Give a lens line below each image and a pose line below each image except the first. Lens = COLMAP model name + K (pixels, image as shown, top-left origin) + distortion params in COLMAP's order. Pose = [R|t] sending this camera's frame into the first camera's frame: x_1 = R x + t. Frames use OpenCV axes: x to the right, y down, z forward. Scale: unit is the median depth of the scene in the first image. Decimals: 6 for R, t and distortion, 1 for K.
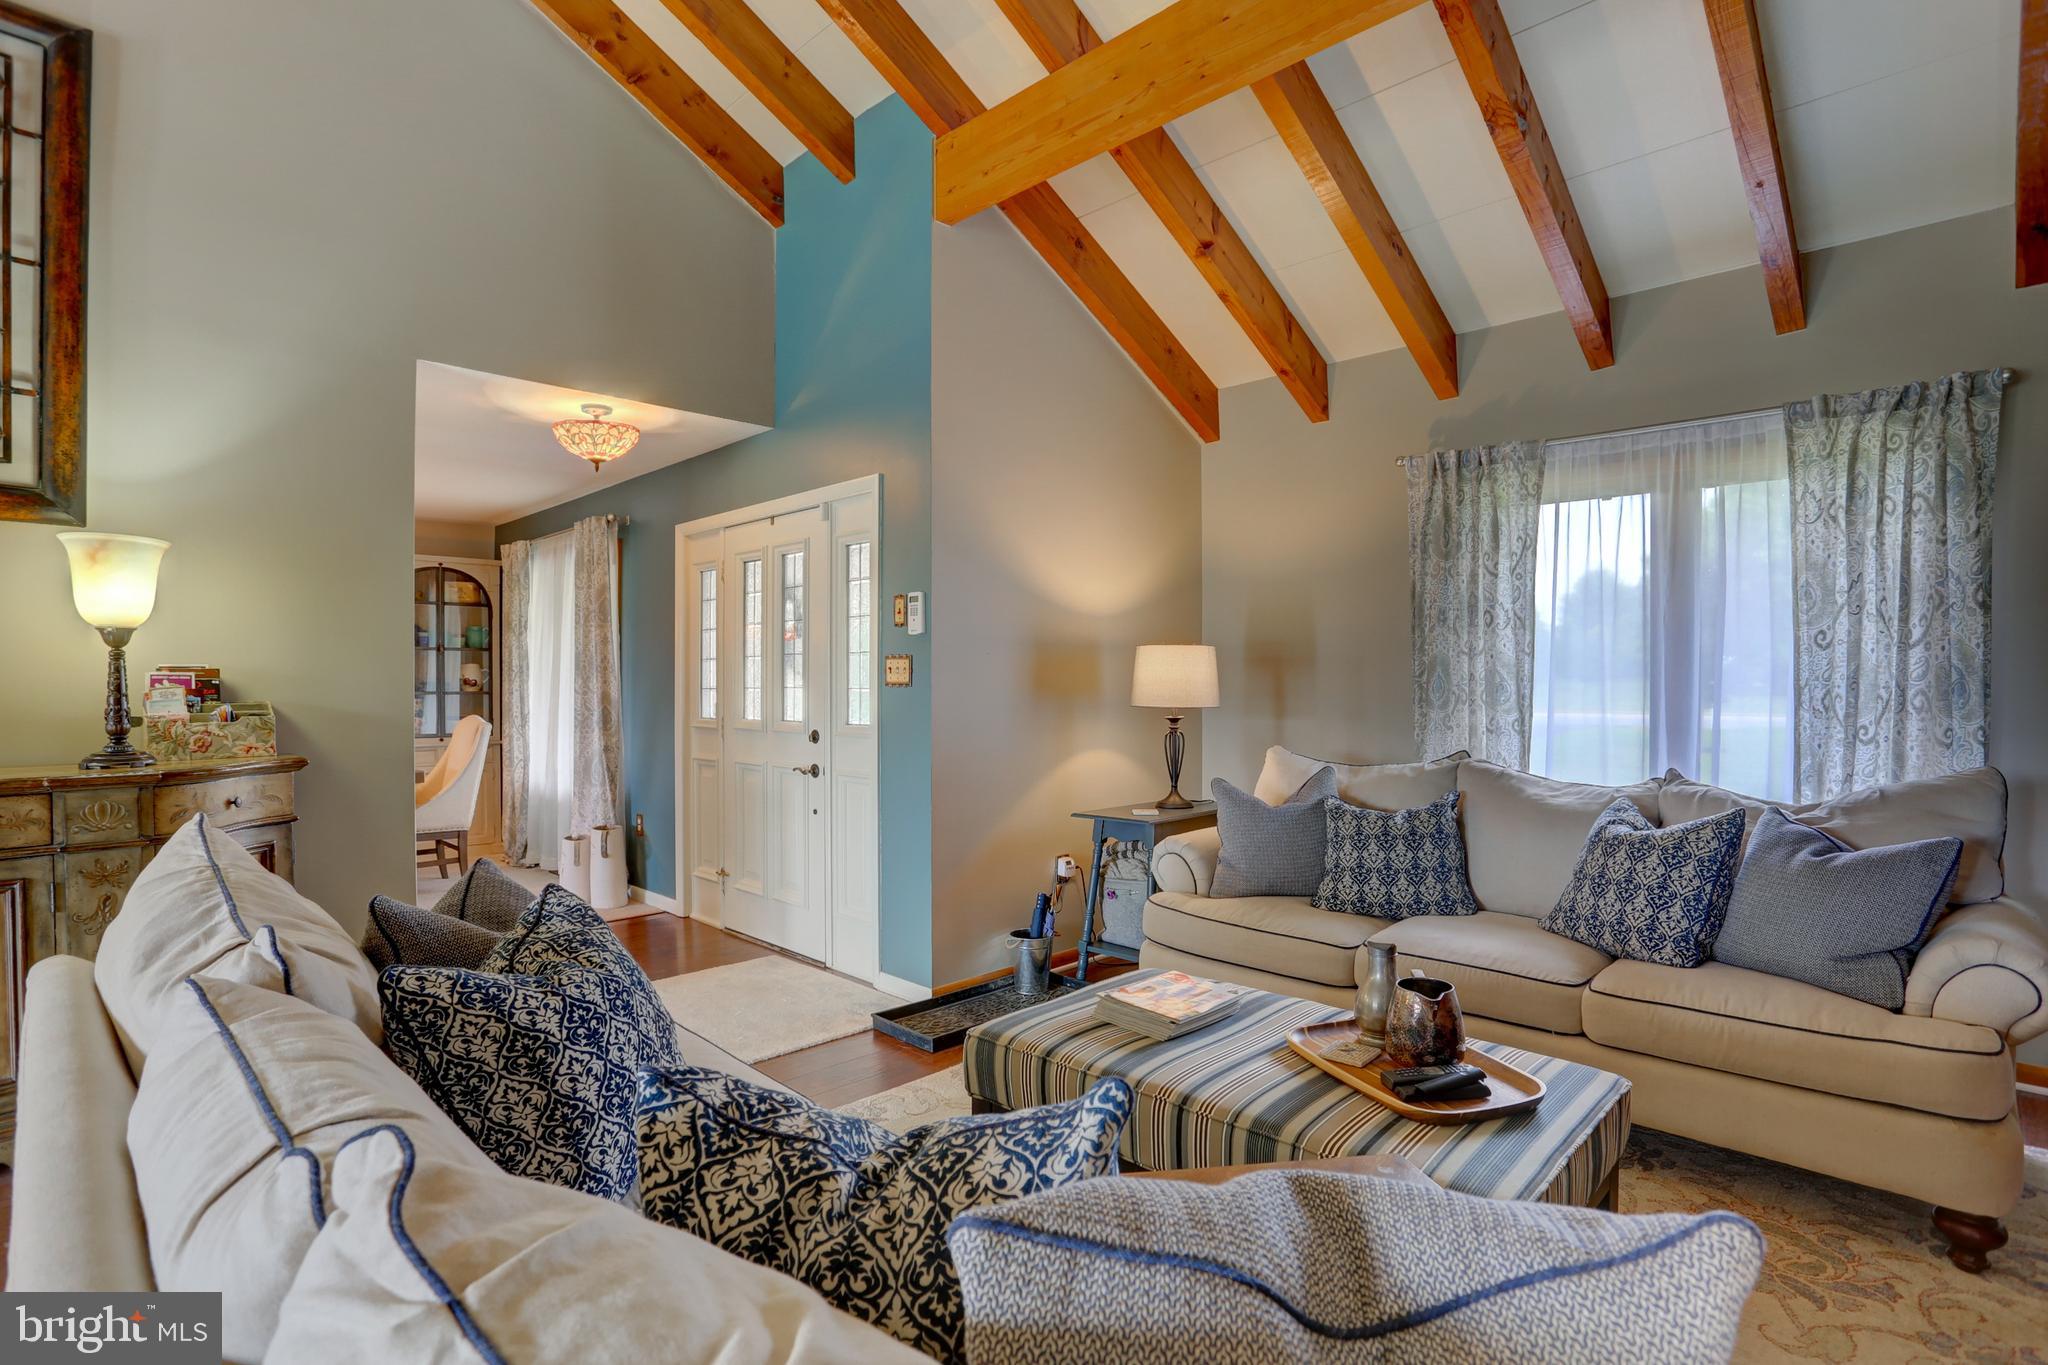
lens RADIAL K [[996.3, 0, 1038.1], [0, 996.3, 690.1], [0, 0, 1]] dist [-0.070104, 0.026646]
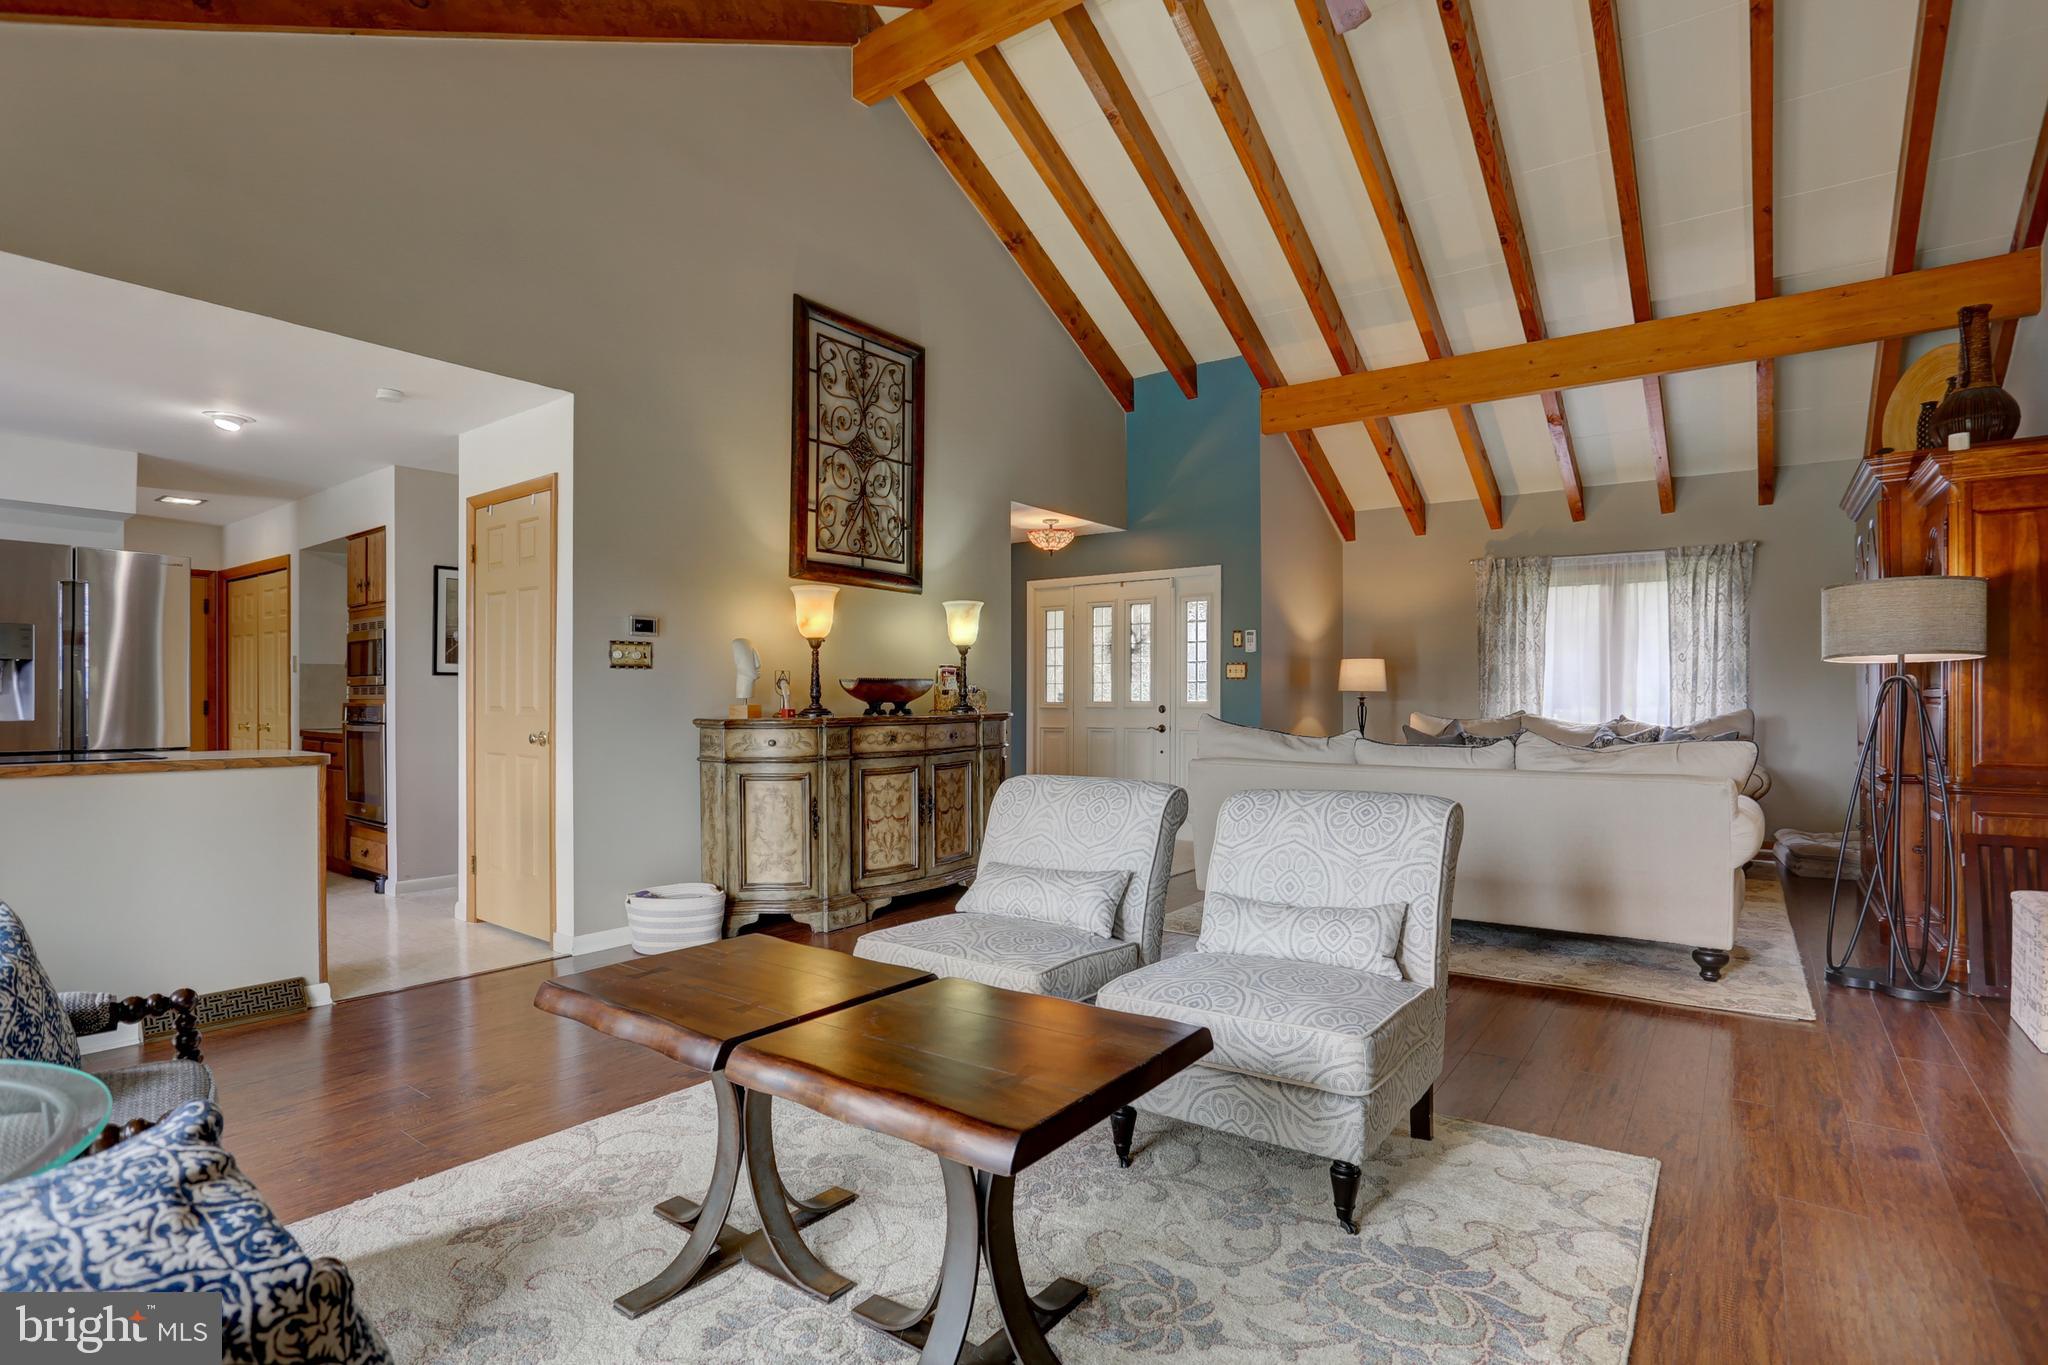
lens RADIAL K [[996.3, 0, 1039.4], [0, 996.3, 708.0], [0, 0, 1]] dist [-0.070104, 0.026646]
pose [[0.989811, -0.003312, 0.142348, -0.781847], [0.002665, 0.999985, 0.004740, 0.040120], [-0.142362, -0.004313, 0.989805, -0.809788]]
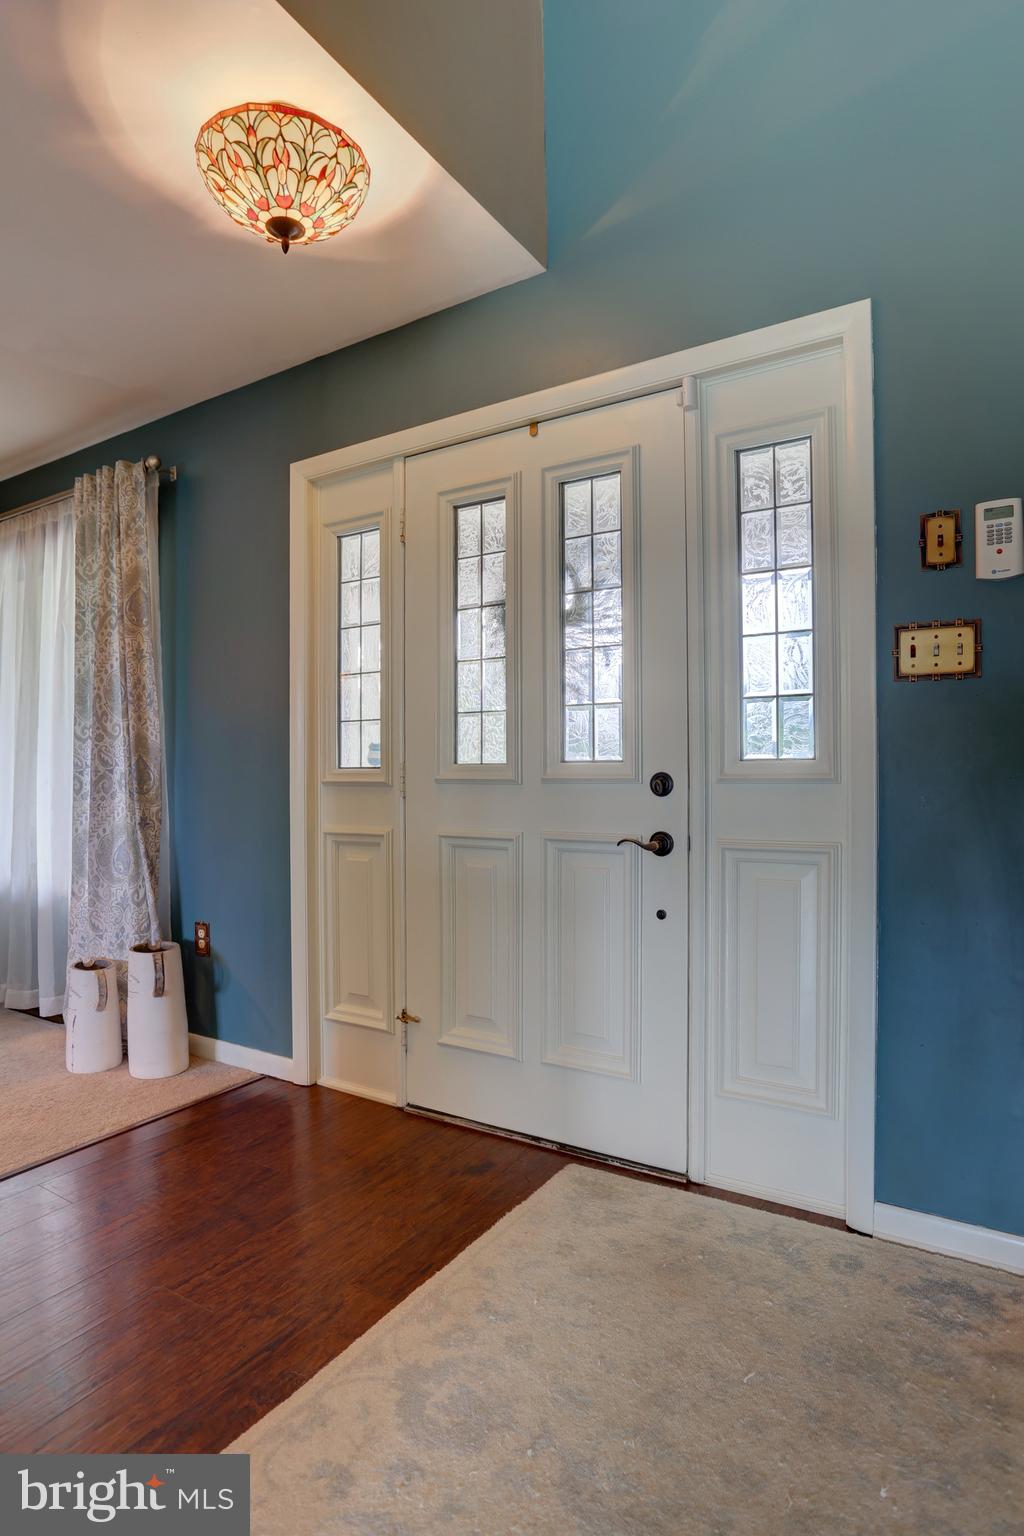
lens RADIAL K [[826.1, 0, 508.3], [0, 826.1, 781.7], [0, 0, 1]] dist [-0.046635, -0.000138]
pose [[0.975983, -0.003912, 0.217812, -0.470261], [0.005010, 0.999977, -0.004485, 0.053087], [-0.217790, 0.005469, 0.975980, 0.623249]]
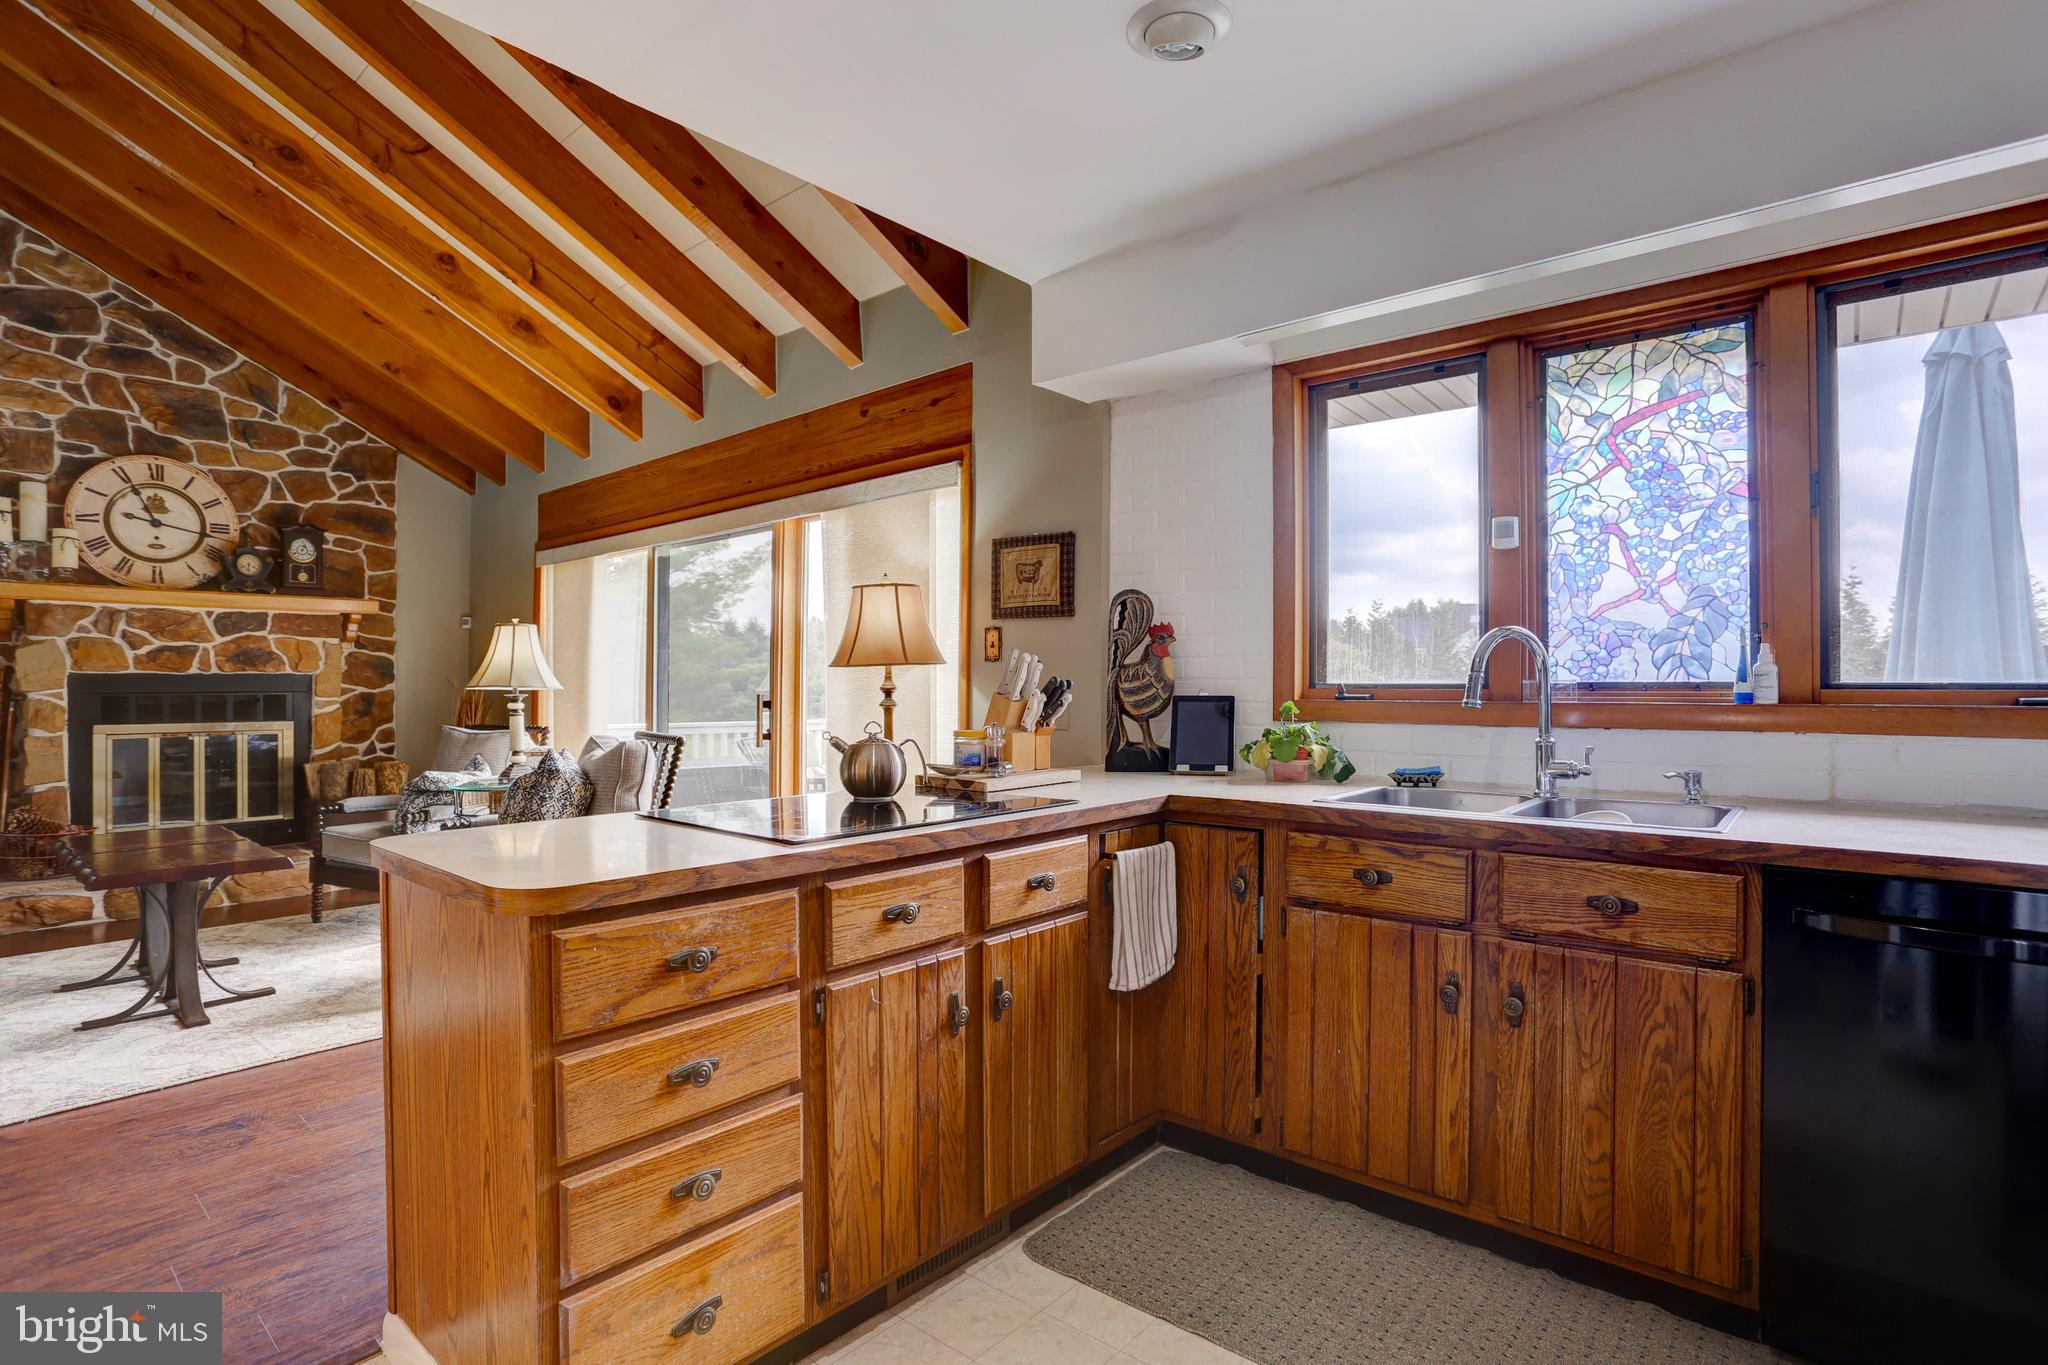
lens RADIAL K [[996.3, 0, 1020.4], [0, 996.3, 683.6], [0, 0, 1]] dist [-0.070104, 0.026646]
pose [[-0.998092, 0.003319, -0.061659, -1.559813], [0.003276, 0.999994, 0.000804, 0.024907], [0.061661, 0.000600, -0.998097, 0.603003]]
